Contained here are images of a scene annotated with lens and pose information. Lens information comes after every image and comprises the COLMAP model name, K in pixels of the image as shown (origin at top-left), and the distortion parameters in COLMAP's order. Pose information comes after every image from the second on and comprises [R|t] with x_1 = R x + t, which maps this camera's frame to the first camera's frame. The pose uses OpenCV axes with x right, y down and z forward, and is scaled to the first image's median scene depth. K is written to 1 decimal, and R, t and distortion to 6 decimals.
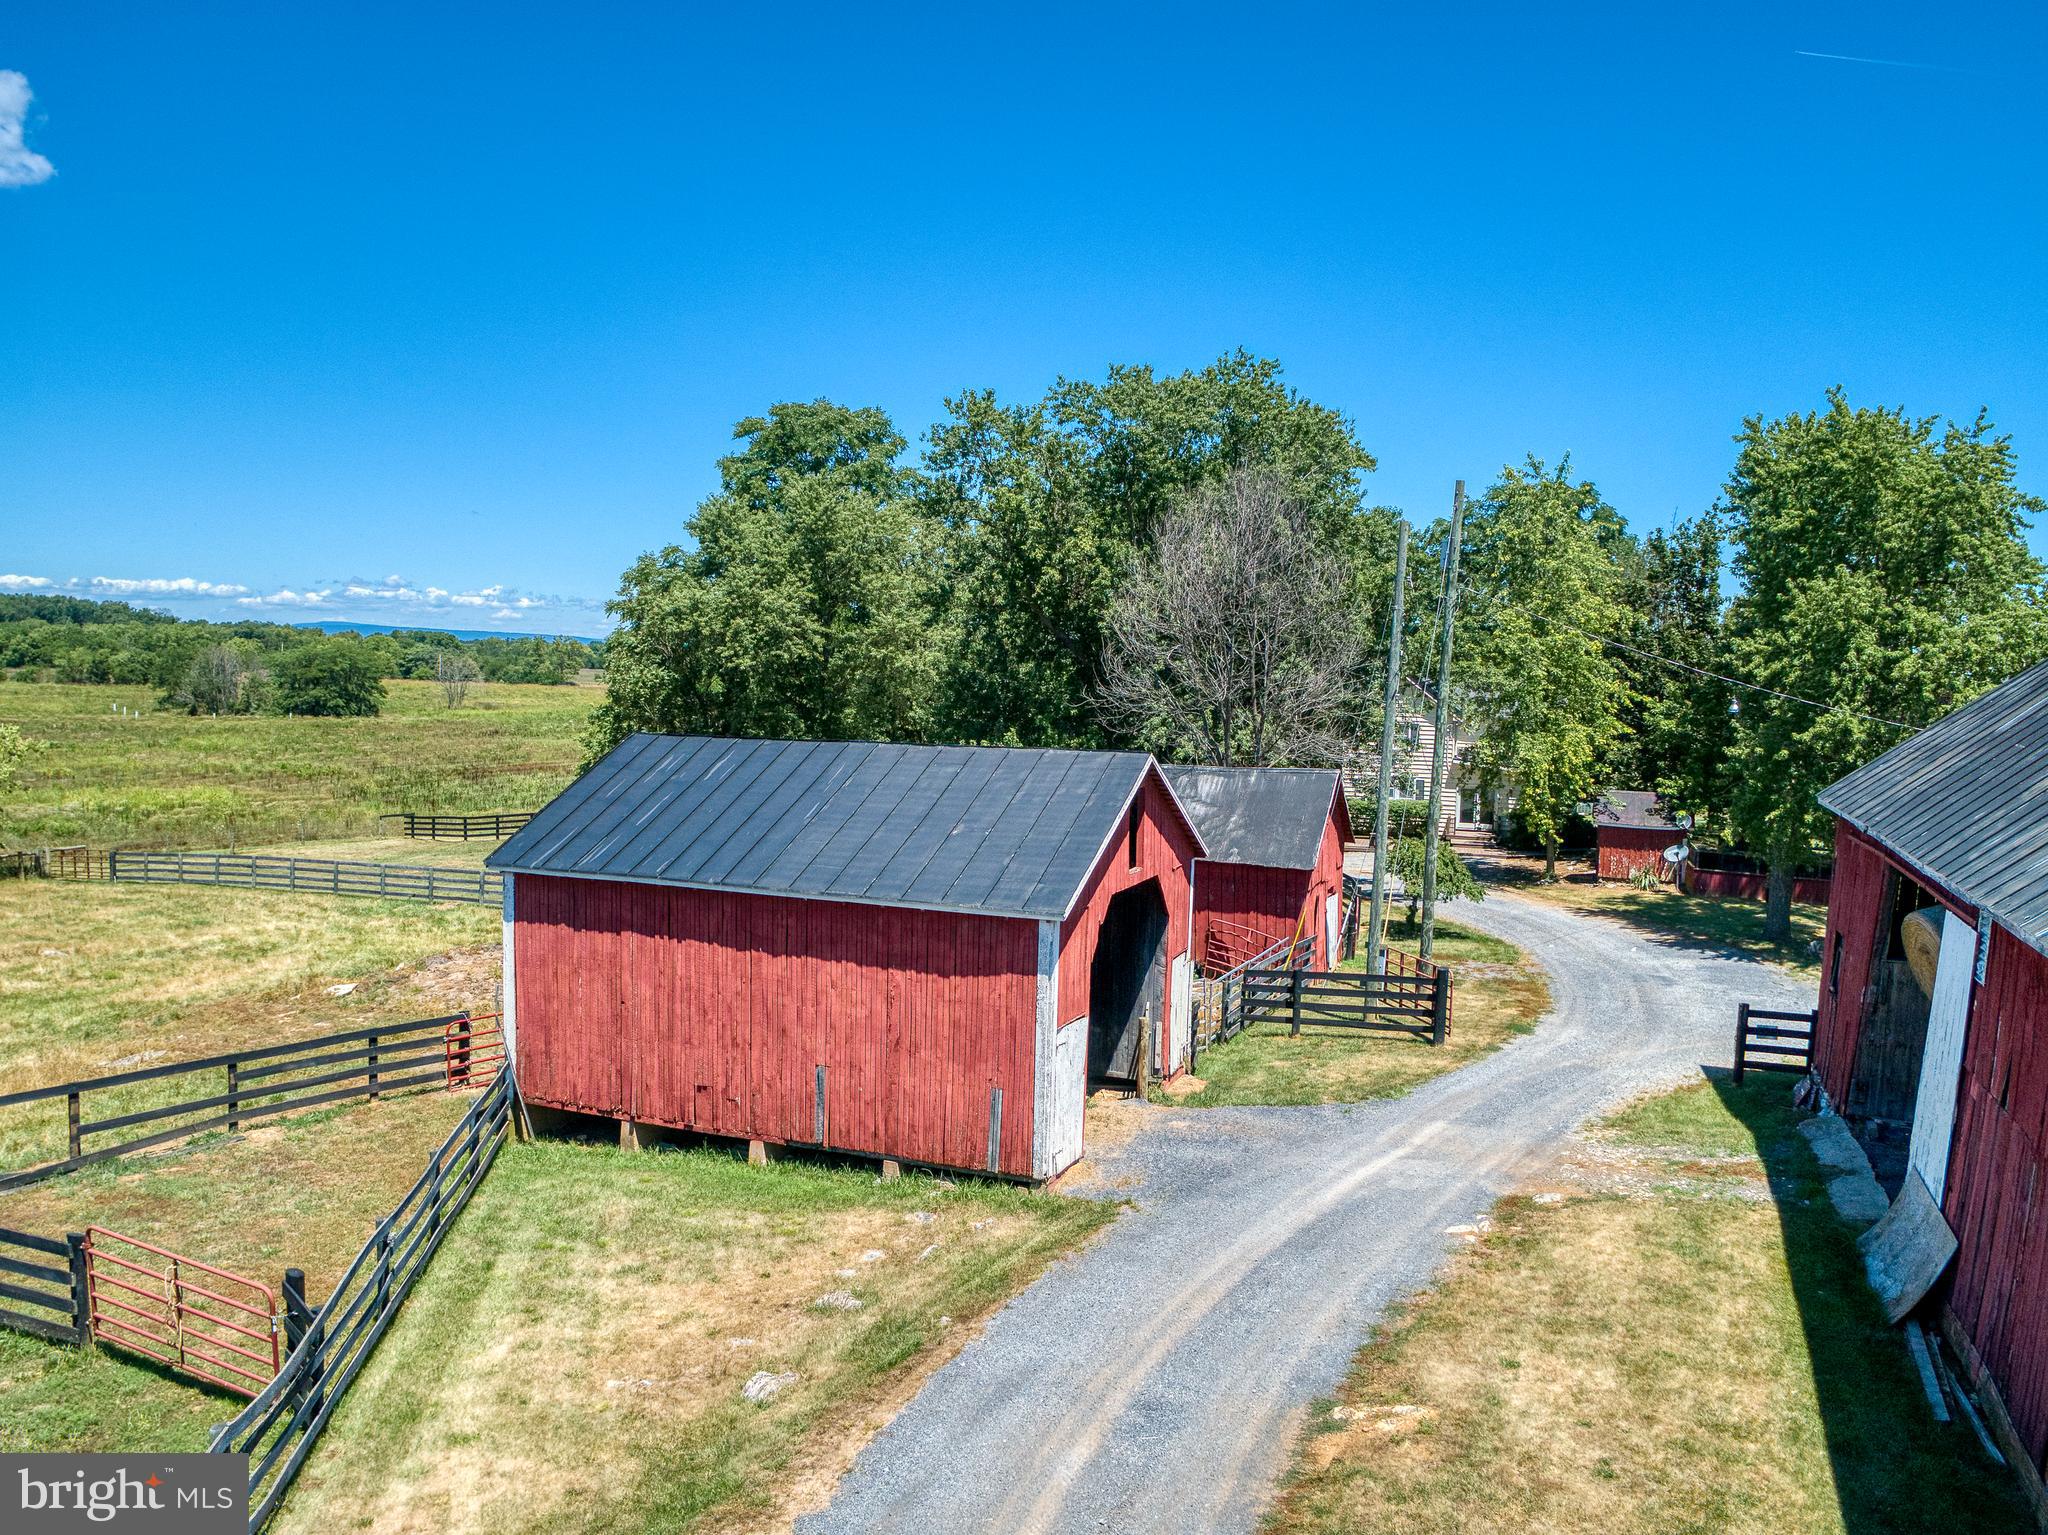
lens RADIAL K [[1576.3, 0, 1023.7], [0, 1576.3, 761.6], [0, 0, 1]] dist [-0.080948, 0.004283]
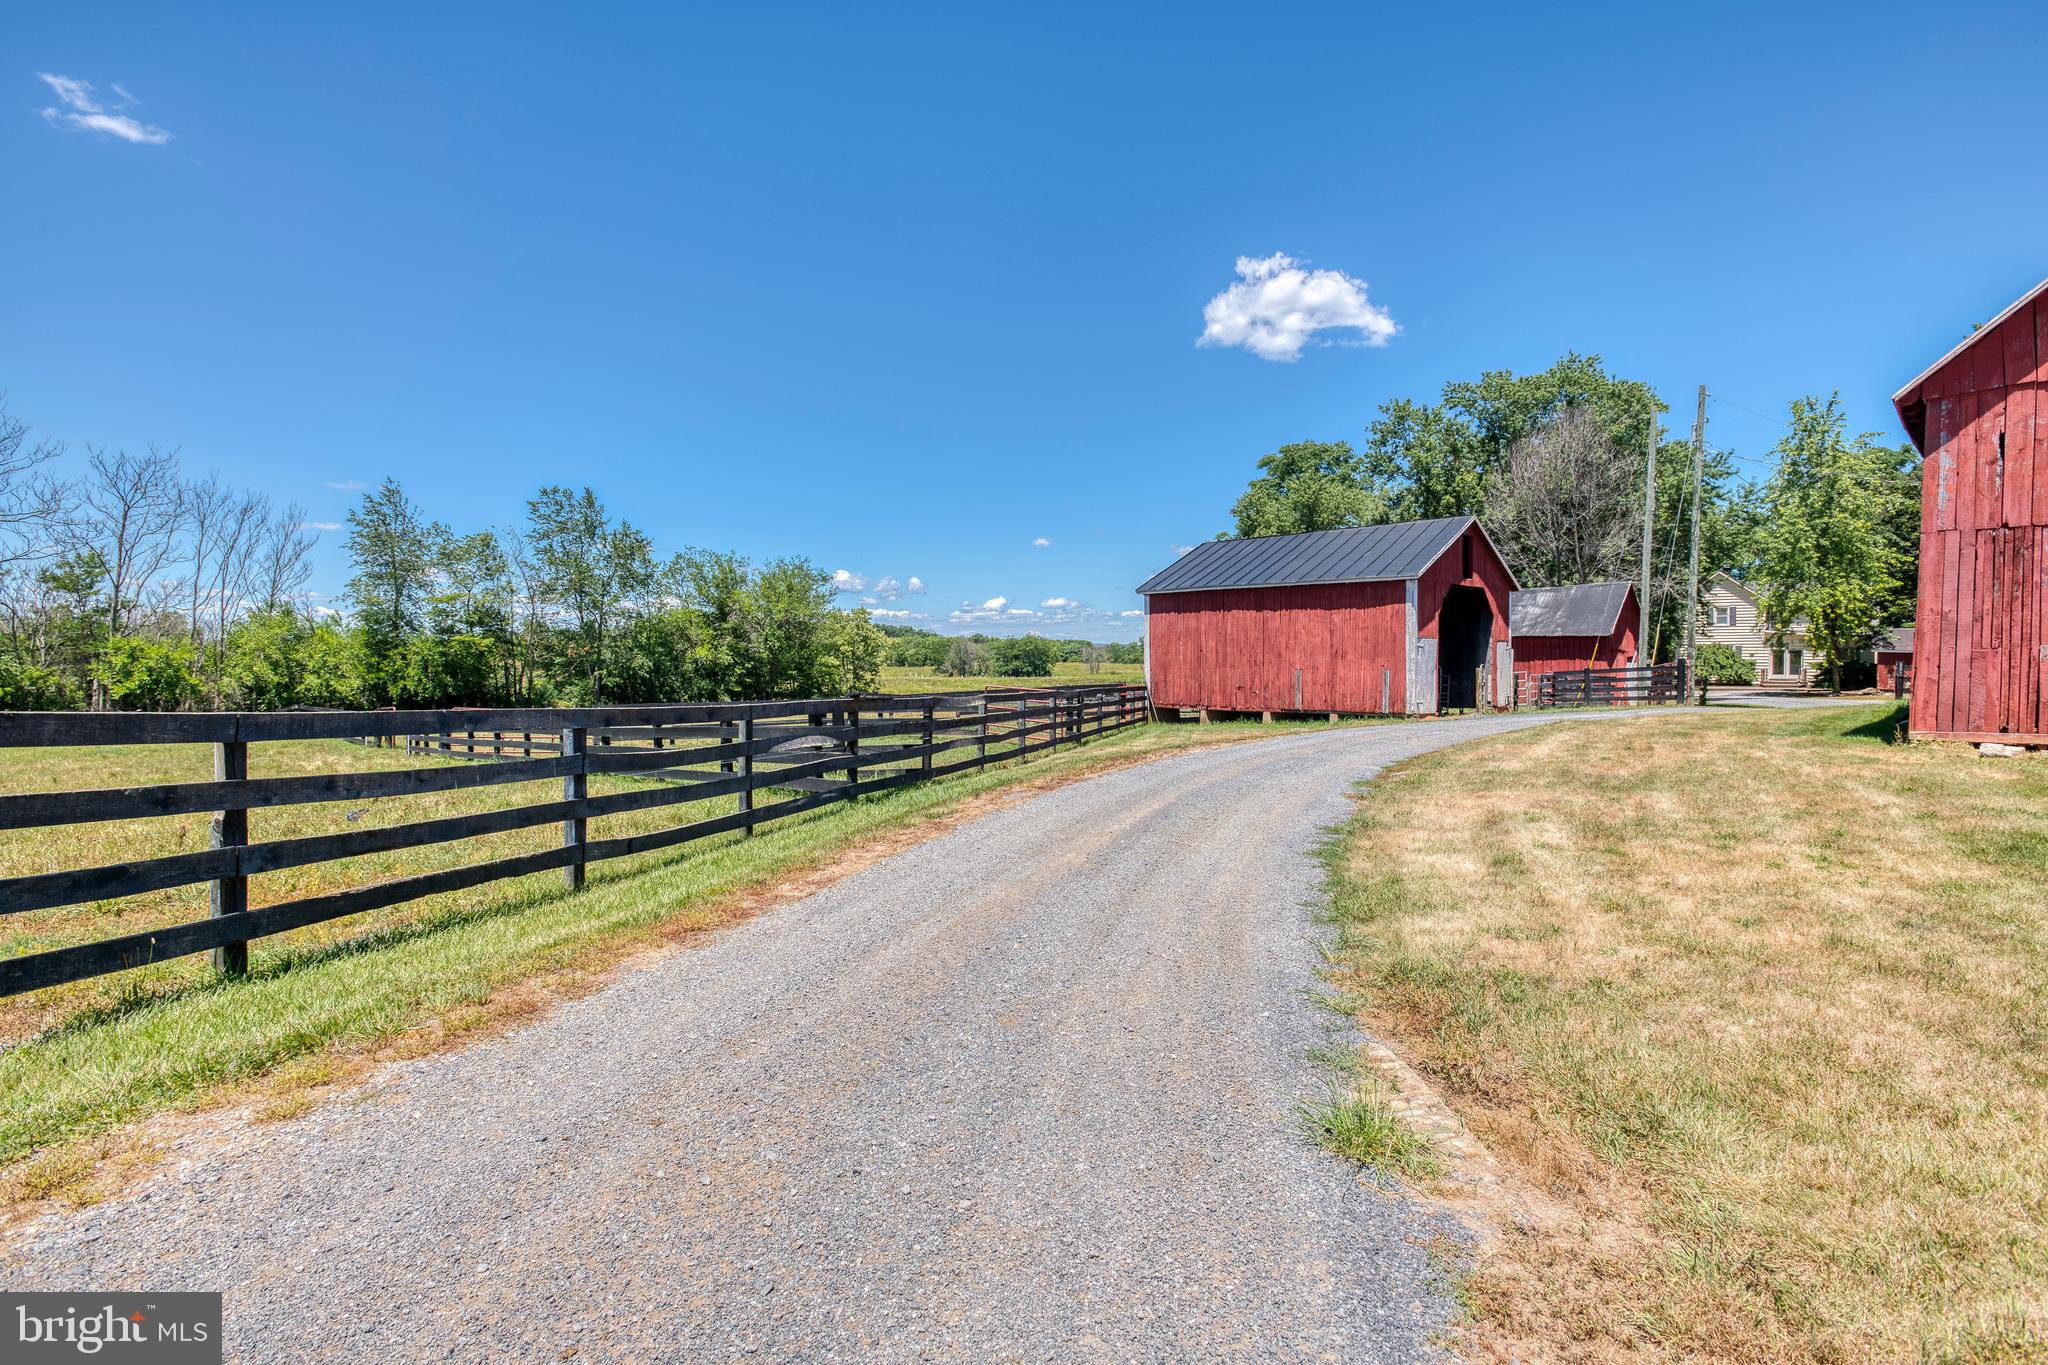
lens RADIAL K [[1006.5, 0, 1026.7], [0, 1006.5, 663.2], [0, 0, 1]] dist [-0.013548, 0.009520]
pose [[0.915545, -0.020399, -0.401698, 0.033807], [-0.002405, 0.998418, -0.056183, 0.119571], [0.402209, 0.052404, 0.914047, -0.156295]]
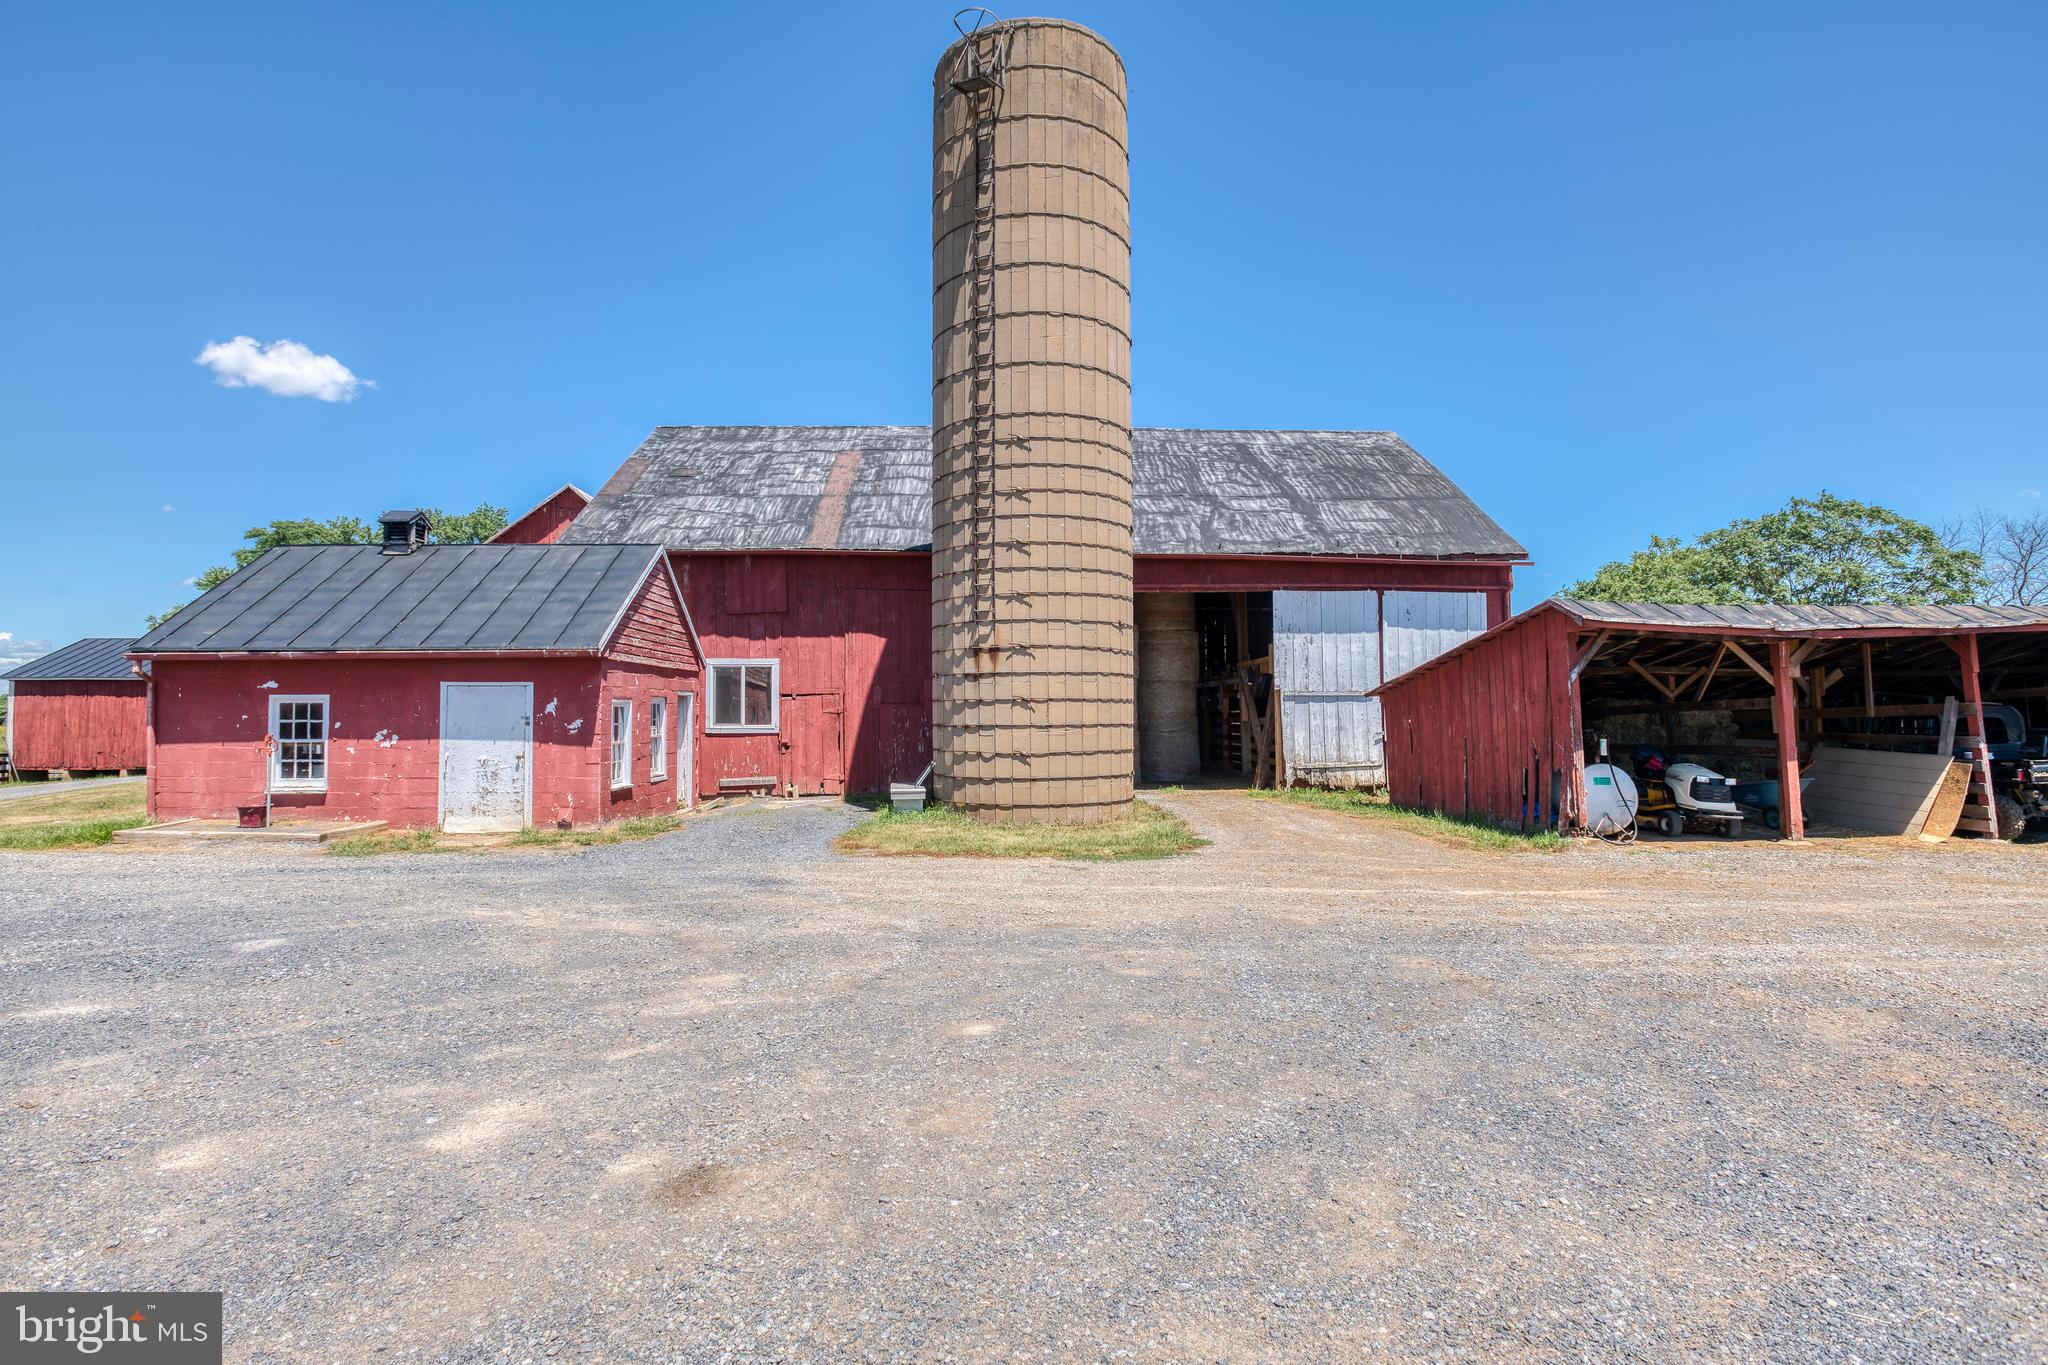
lens RADIAL K [[1006.5, 0, 1031.9], [0, 1006.5, 661.3], [0, 0, 1]] dist [-0.013548, 0.009520]
pose [[0.910946, 0.002461, 0.412517, 0.226126], [0.042206, 0.994179, -0.099133, 0.136074], [-0.410360, 0.107715, 0.905540, -0.538887]]
